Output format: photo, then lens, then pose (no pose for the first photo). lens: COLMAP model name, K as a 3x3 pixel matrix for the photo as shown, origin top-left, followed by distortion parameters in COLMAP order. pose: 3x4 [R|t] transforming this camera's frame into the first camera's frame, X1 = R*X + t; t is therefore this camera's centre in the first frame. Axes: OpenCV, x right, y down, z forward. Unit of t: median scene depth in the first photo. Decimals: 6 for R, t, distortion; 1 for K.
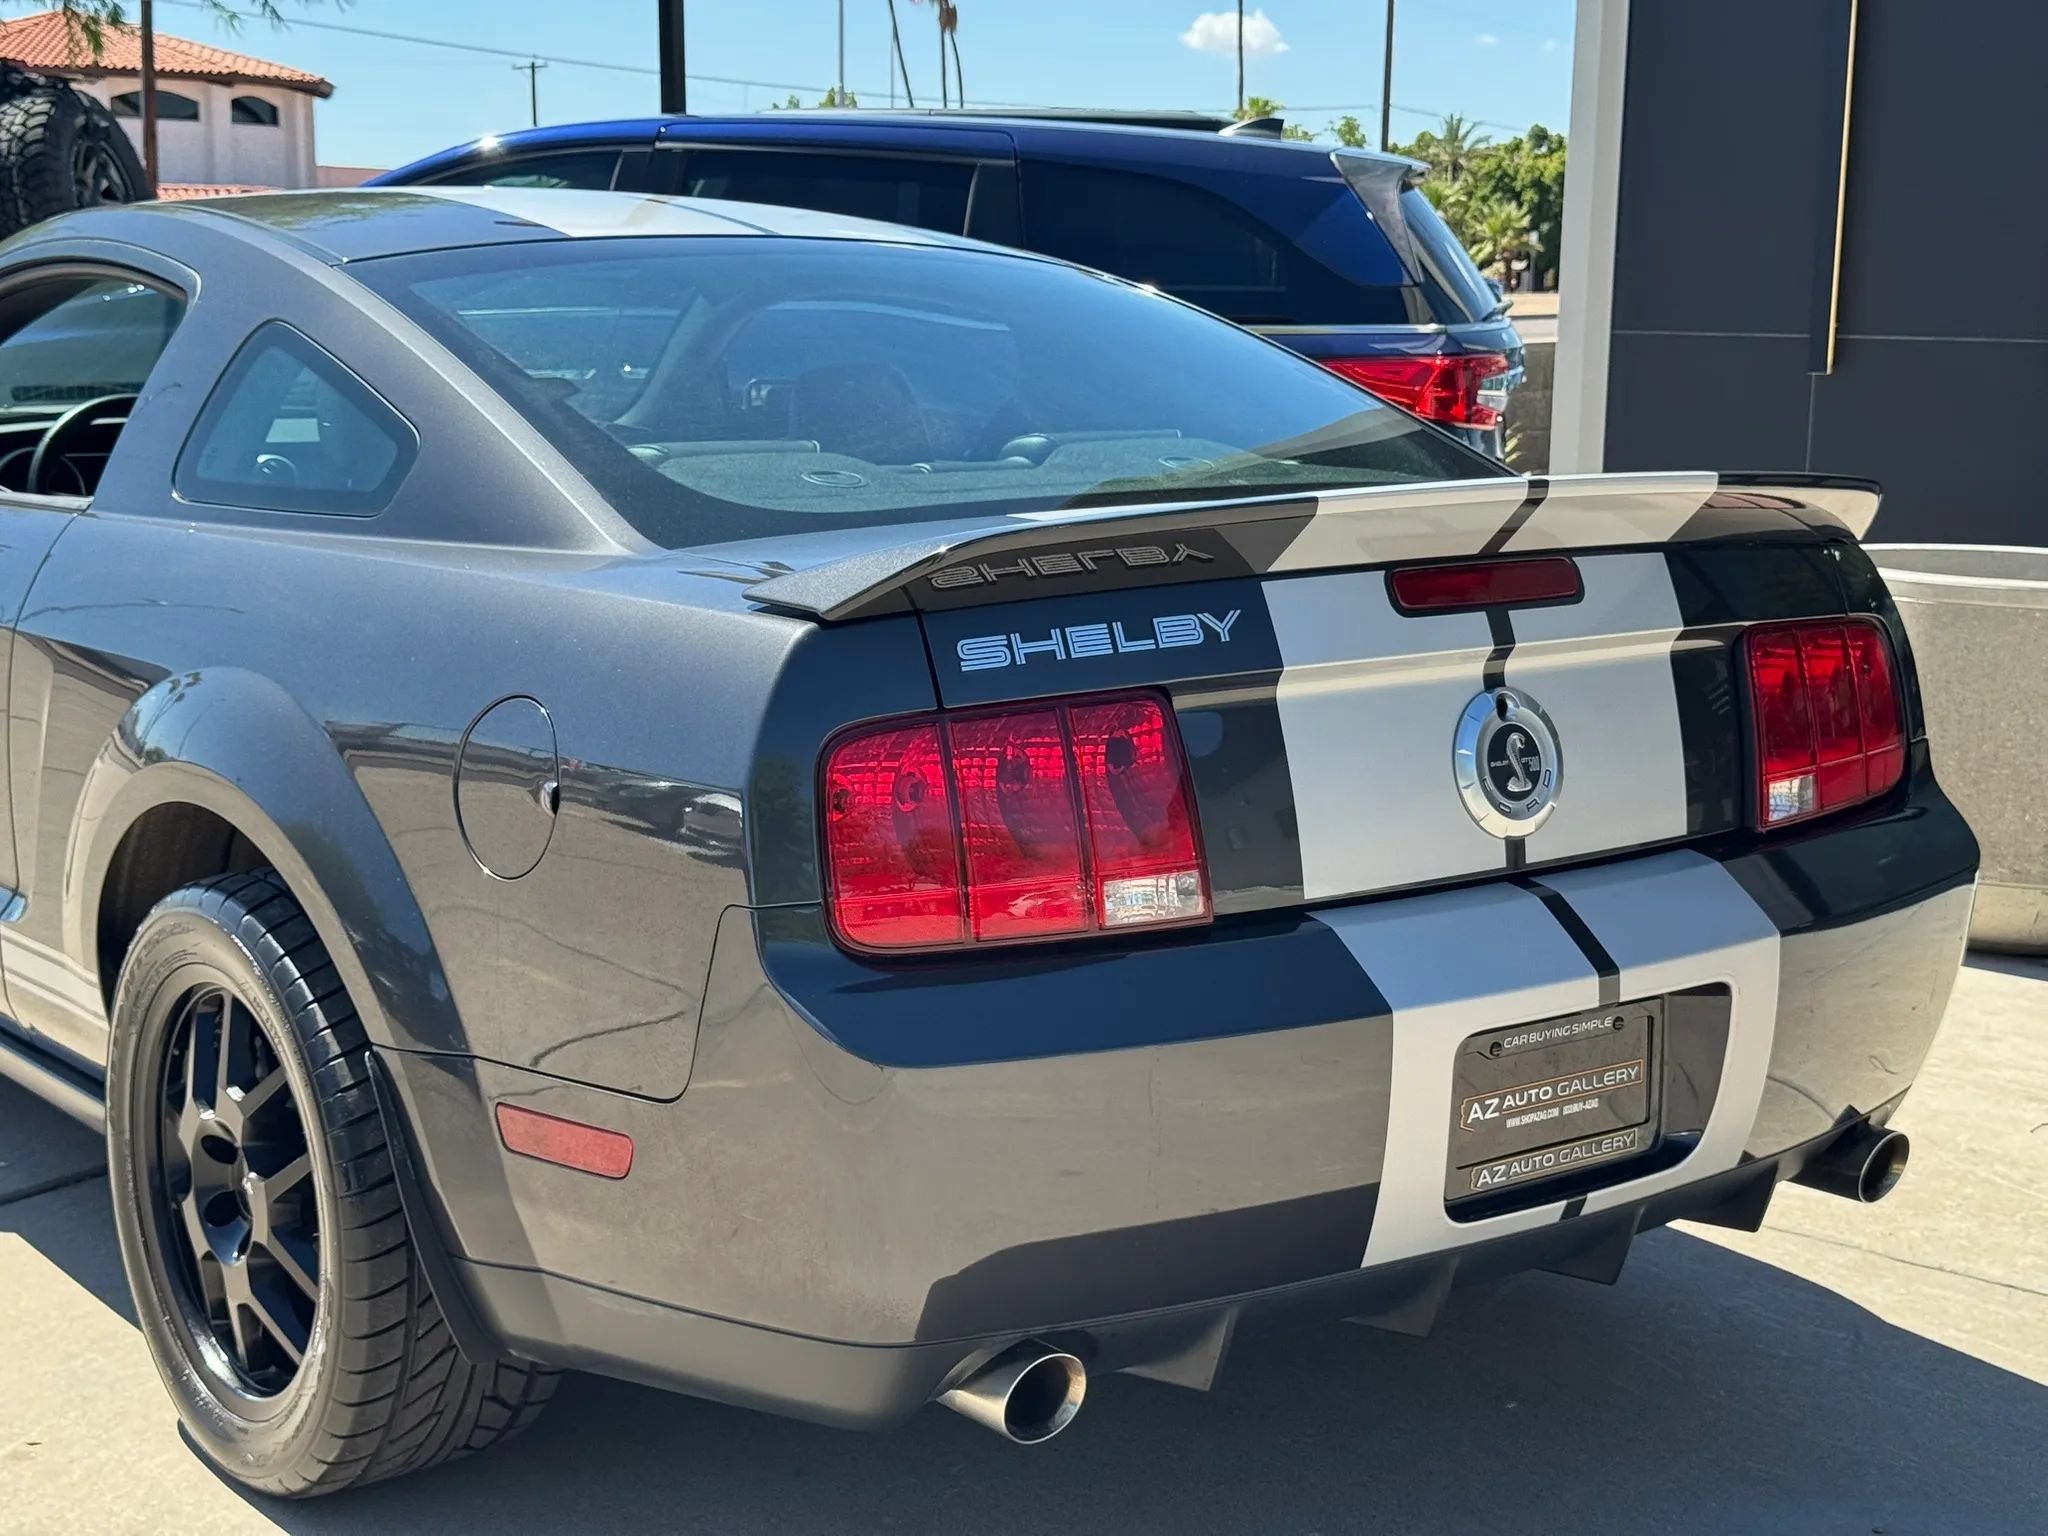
lens RADIAL K [[2906.2, 0, 1013.6], [0, 2906.2, 797.0], [0, 0, 1]] dist [0.185357, -0.379083]
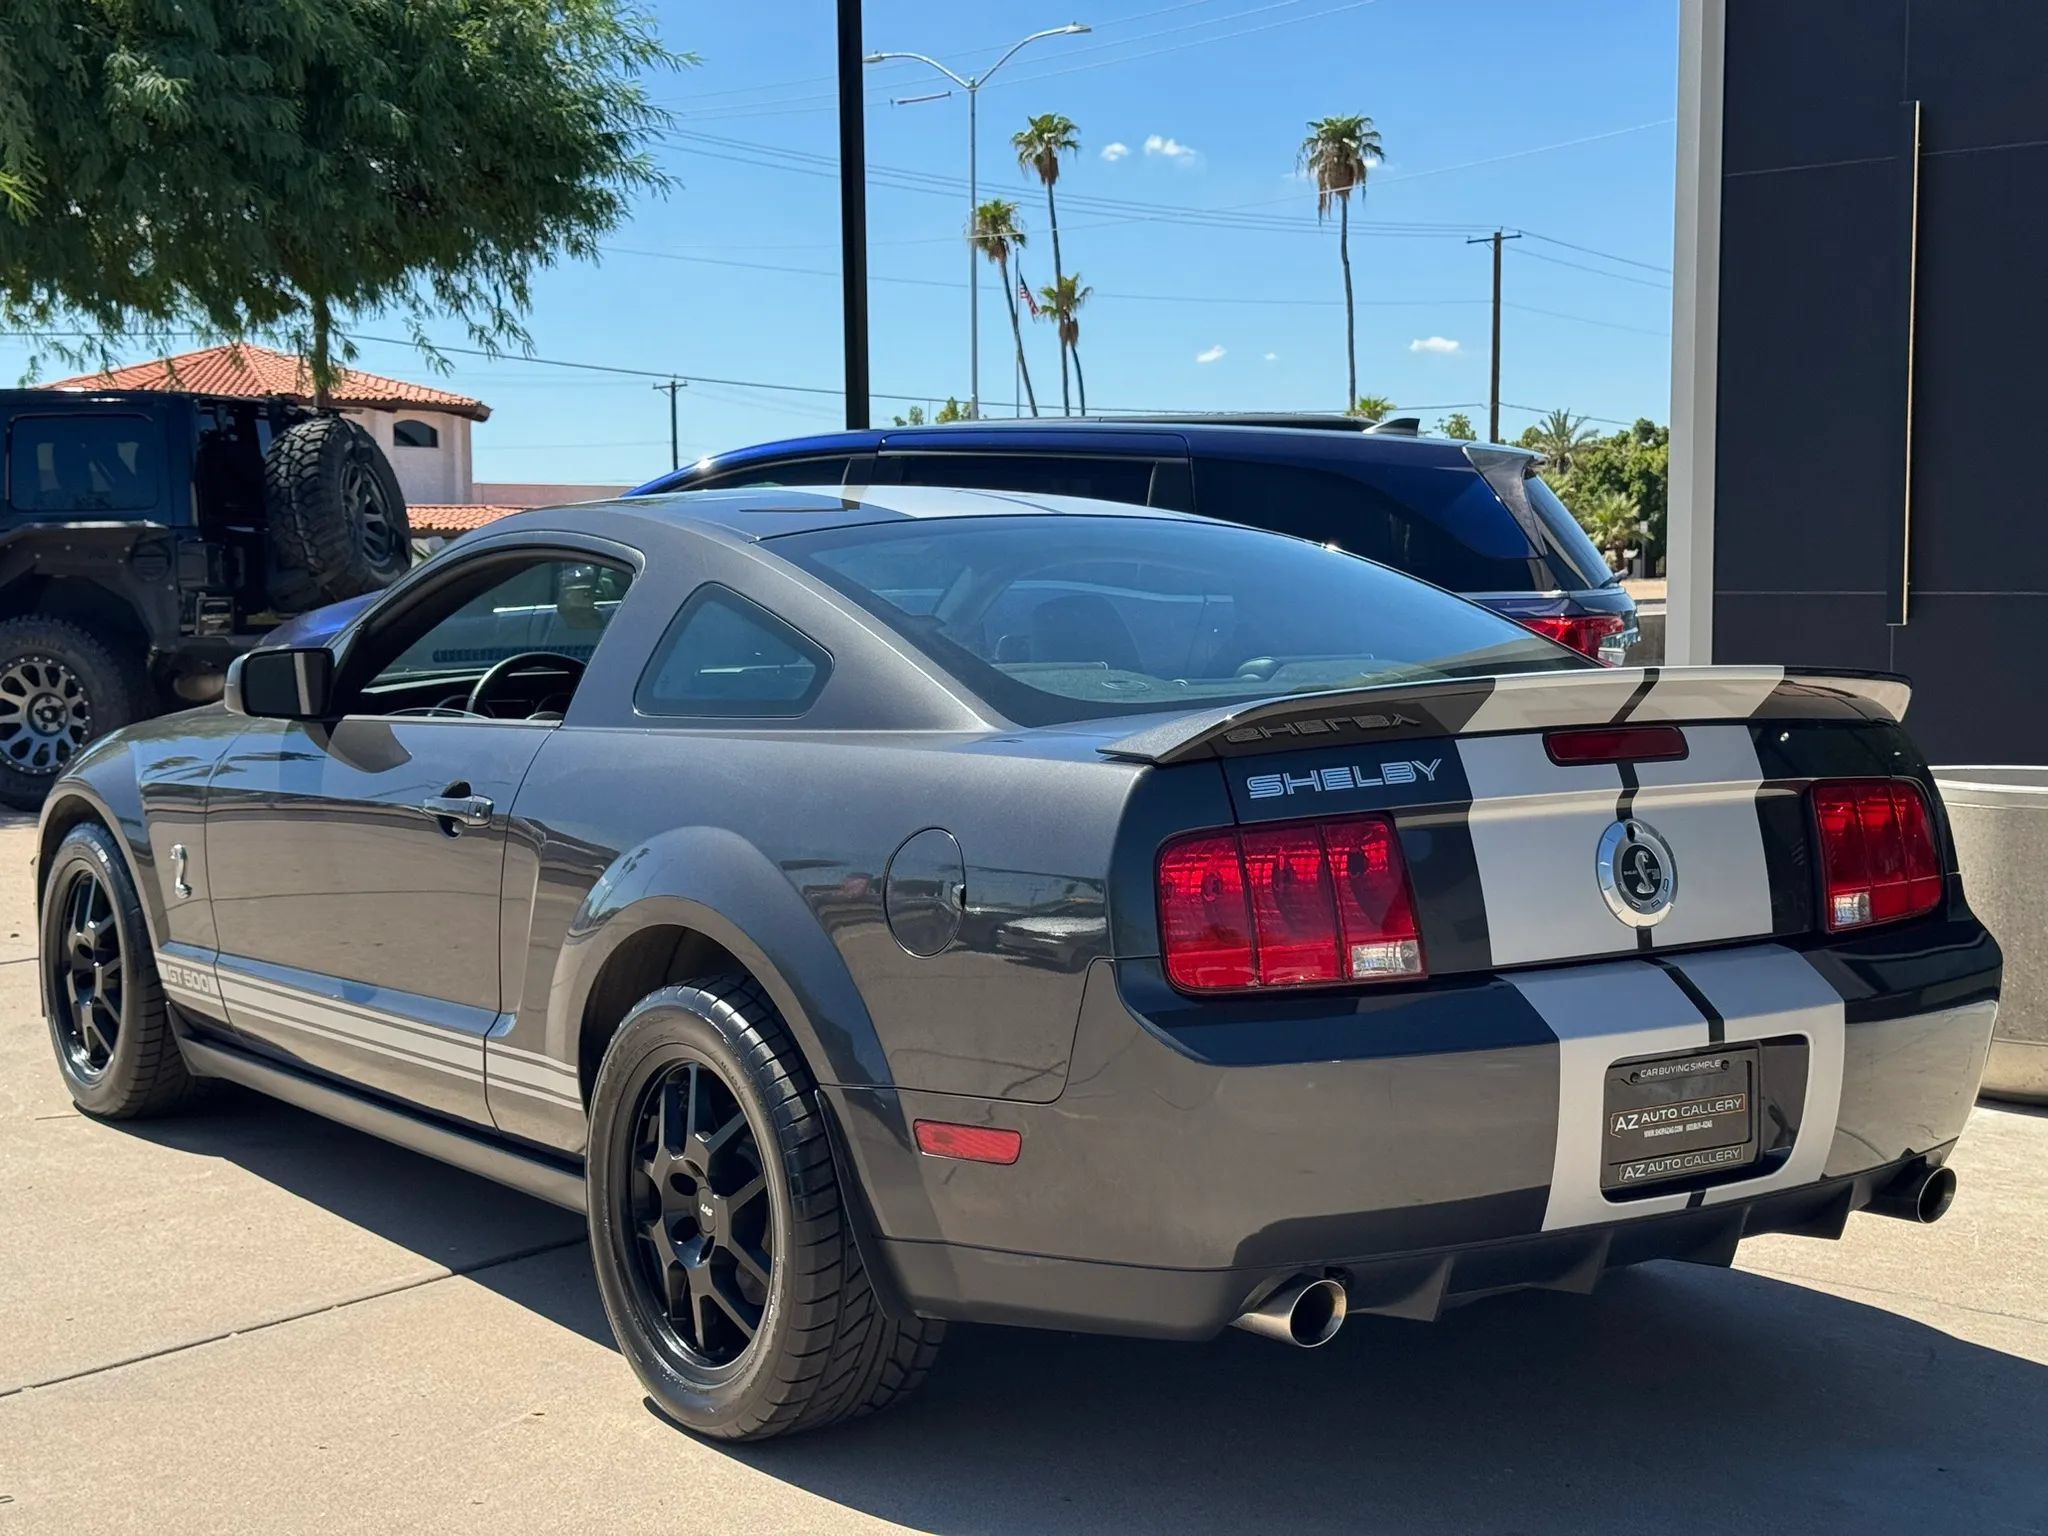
lens RADIAL K [[2906.2, 0, 1013.6], [0, 2906.2, 797.0], [0, 0, 1]] dist [0.185357, -0.379083]
pose [[0.999085, -0.014909, -0.040096, -0.066672], [0.010823, 0.994902, -0.100263, 0.085713], [0.041387, 0.099737, 0.994153, -0.379287]]
